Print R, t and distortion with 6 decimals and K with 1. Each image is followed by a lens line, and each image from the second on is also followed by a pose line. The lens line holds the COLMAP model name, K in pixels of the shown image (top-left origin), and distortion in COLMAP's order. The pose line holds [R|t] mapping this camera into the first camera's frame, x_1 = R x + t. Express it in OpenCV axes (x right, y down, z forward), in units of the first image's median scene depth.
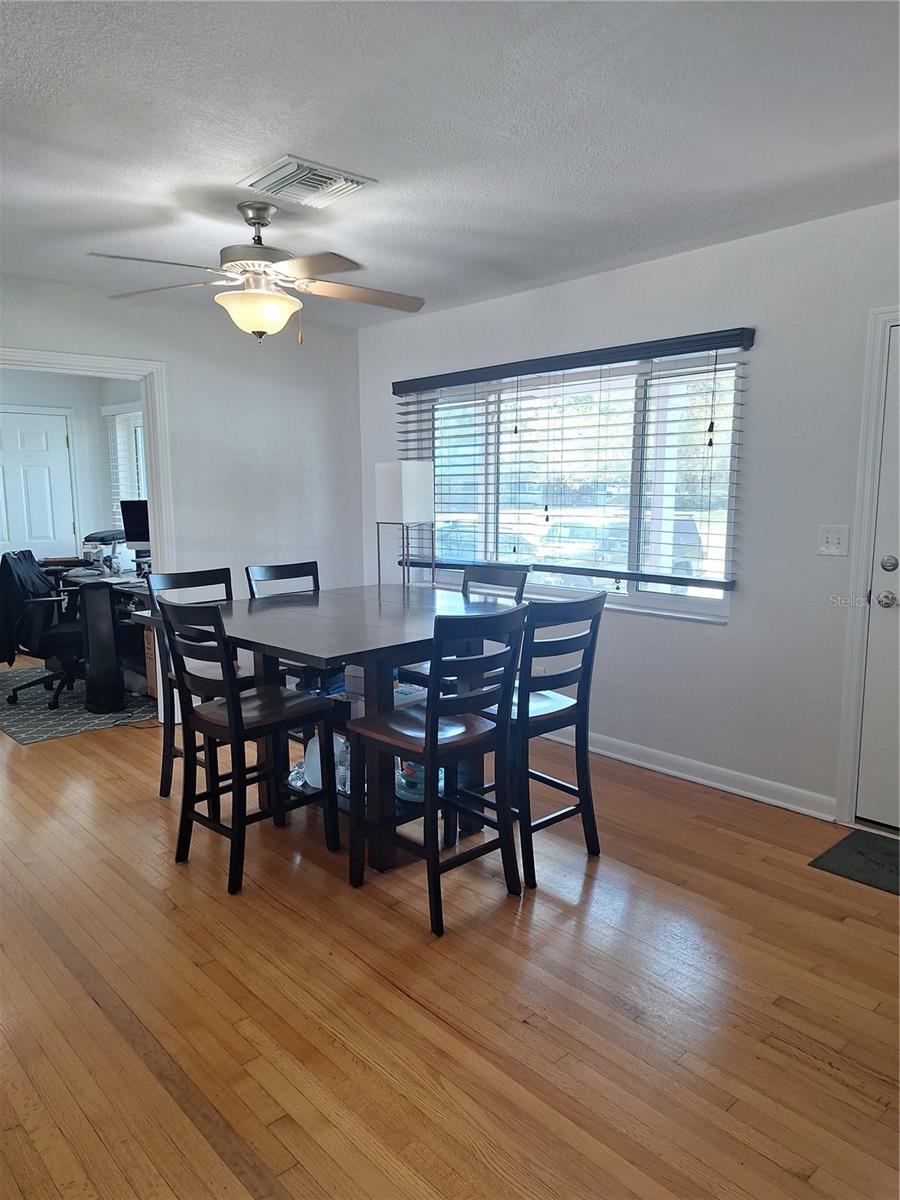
lens RADIAL K [[816.8, 0, 443.7], [0, 816.8, 603.8], [0, 0, 1]] dist [0.006857, -0.007340]
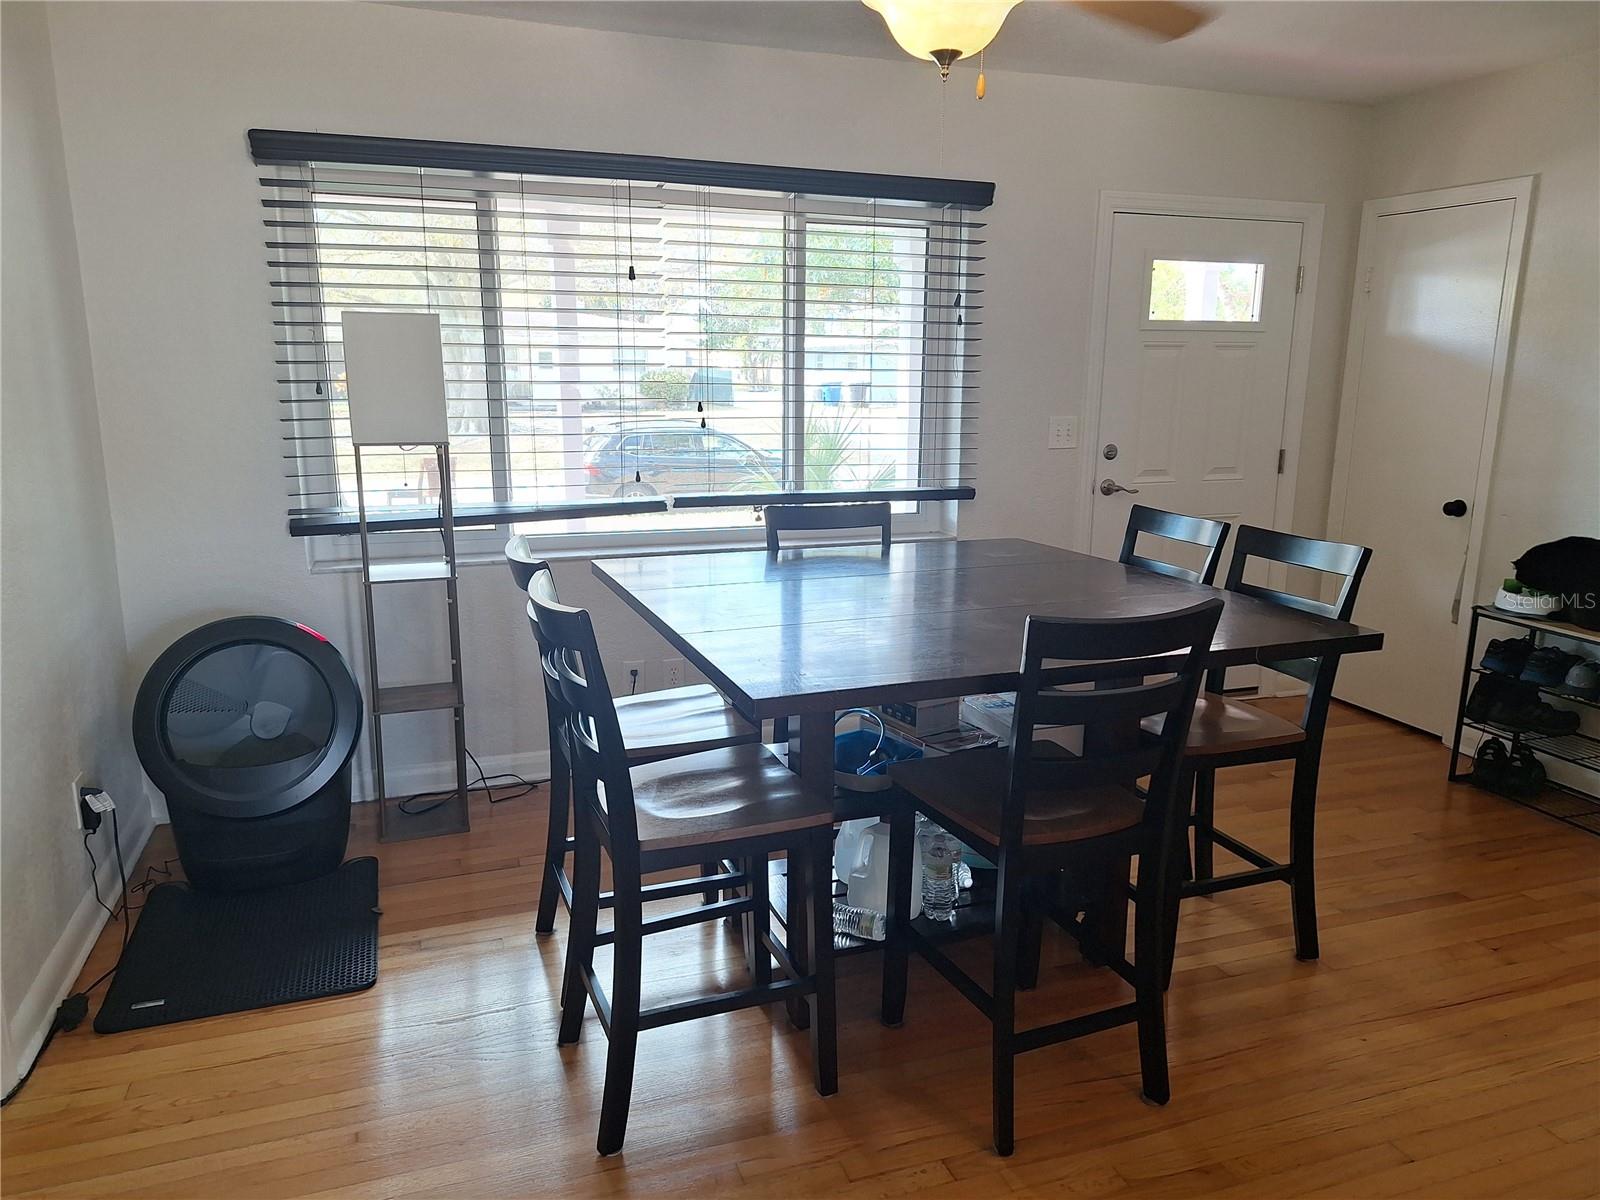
lens RADIAL K [[1089.1, 0, 802.2], [0, 1089.1, 602.2], [0, 0, 1]] dist [0.006857, -0.007340]
pose [[0.376189, -0.179670, 0.908956, -0.641130], [0.122463, 0.982054, 0.143435, -0.080223], [-0.918414, 0.057355, 0.391441, 0.611329]]
